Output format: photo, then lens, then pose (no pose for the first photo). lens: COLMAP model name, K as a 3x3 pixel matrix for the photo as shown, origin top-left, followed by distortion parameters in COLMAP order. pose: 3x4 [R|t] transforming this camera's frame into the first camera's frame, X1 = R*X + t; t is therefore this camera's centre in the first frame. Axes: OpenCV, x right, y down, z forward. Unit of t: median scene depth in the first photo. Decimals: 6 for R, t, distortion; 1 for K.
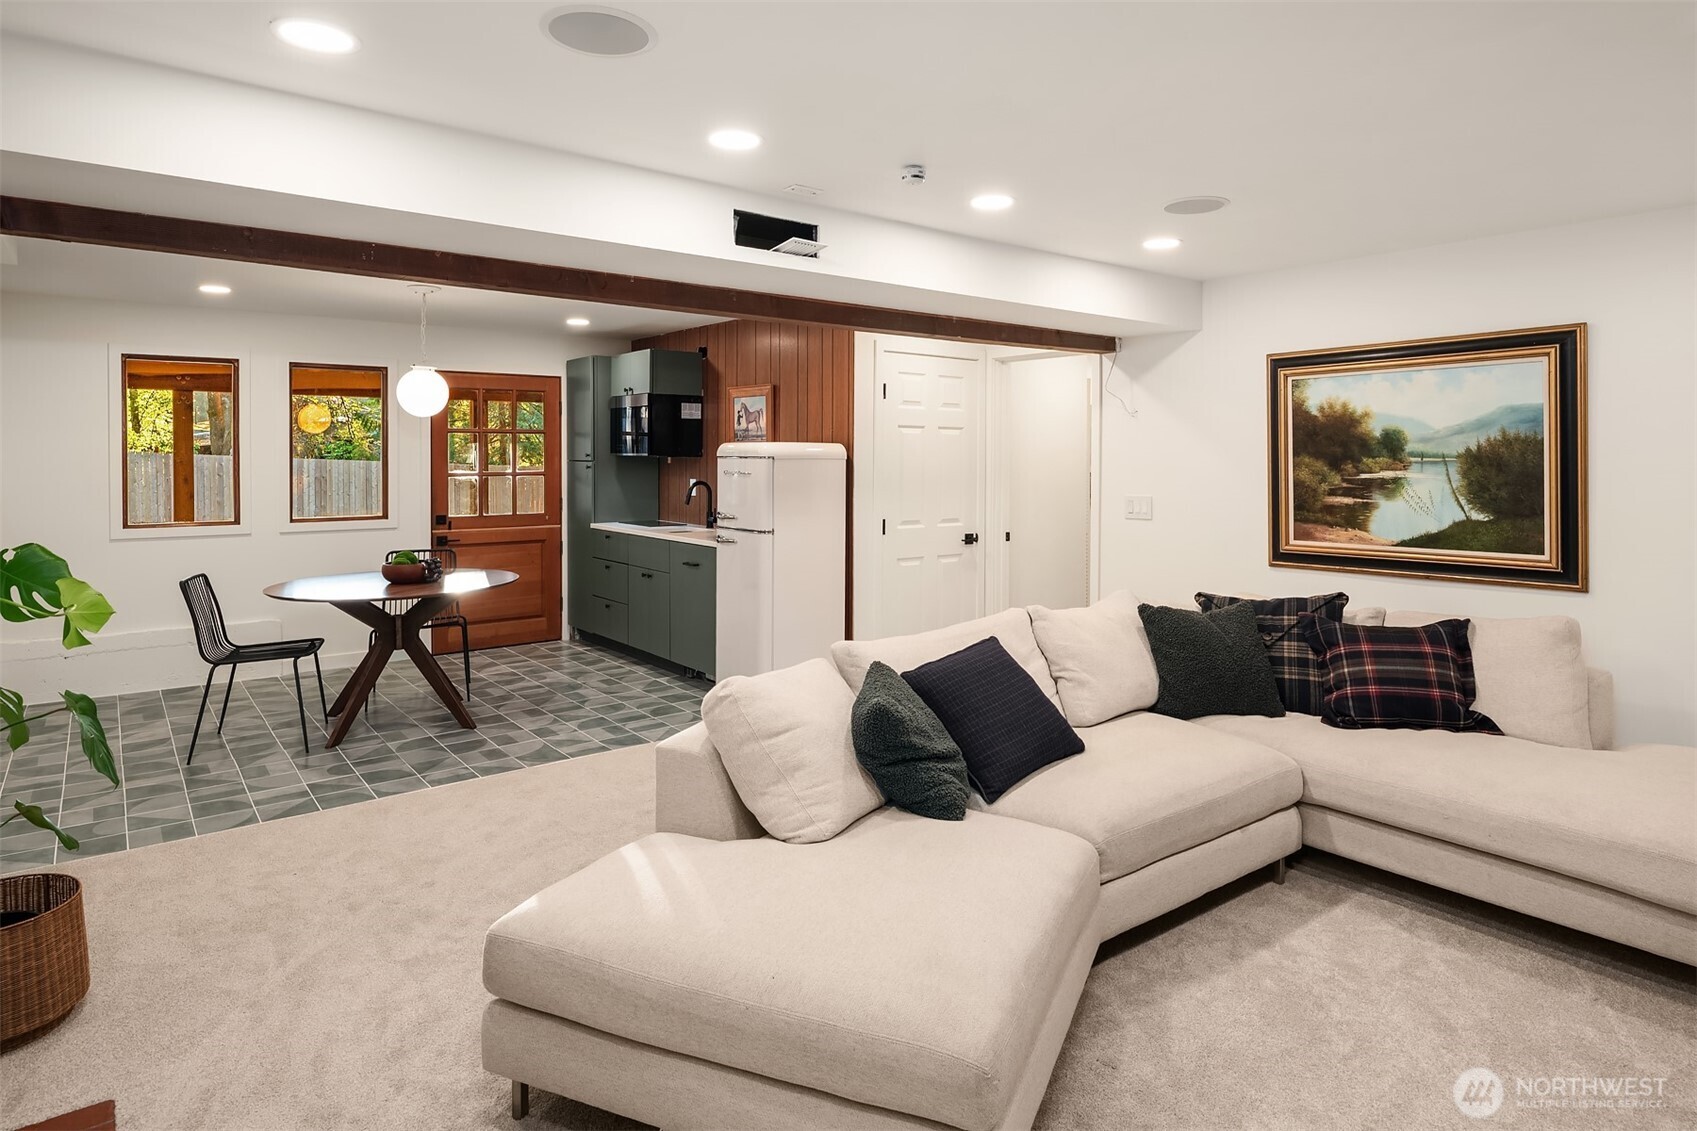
lens RADIAL K [[954.5, 0, 850.9], [0, 954.5, 488.8], [0, 0, 1]] dist [0.002321, 0.000214]
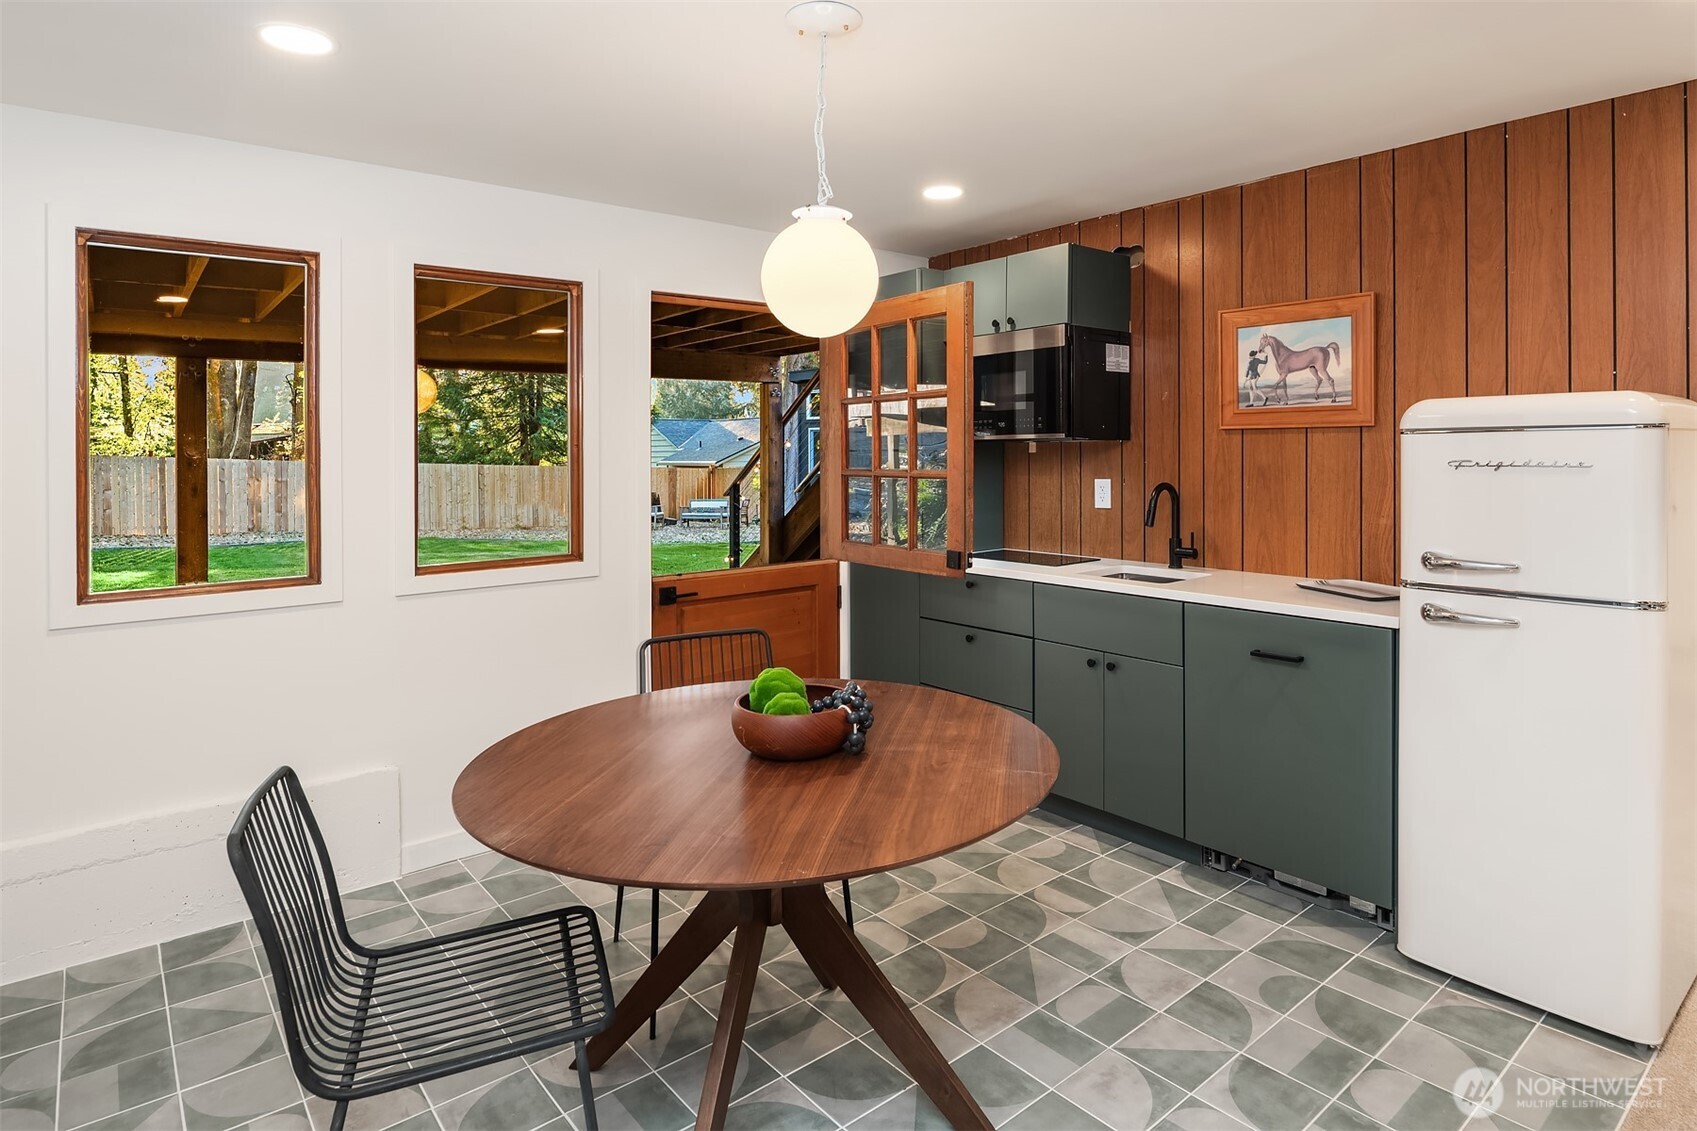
lens RADIAL K [[911.7, 0, 849.0], [0, 911.7, 462.6], [0, 0, 1]] dist [-0.000345, -0.000479]
pose [[0.999564, -0.014306, 0.025841, -0.359341], [0.014908, 0.999618, -0.023261, -0.010472], [-0.025498, 0.023636, 0.999395, 0.494140]]
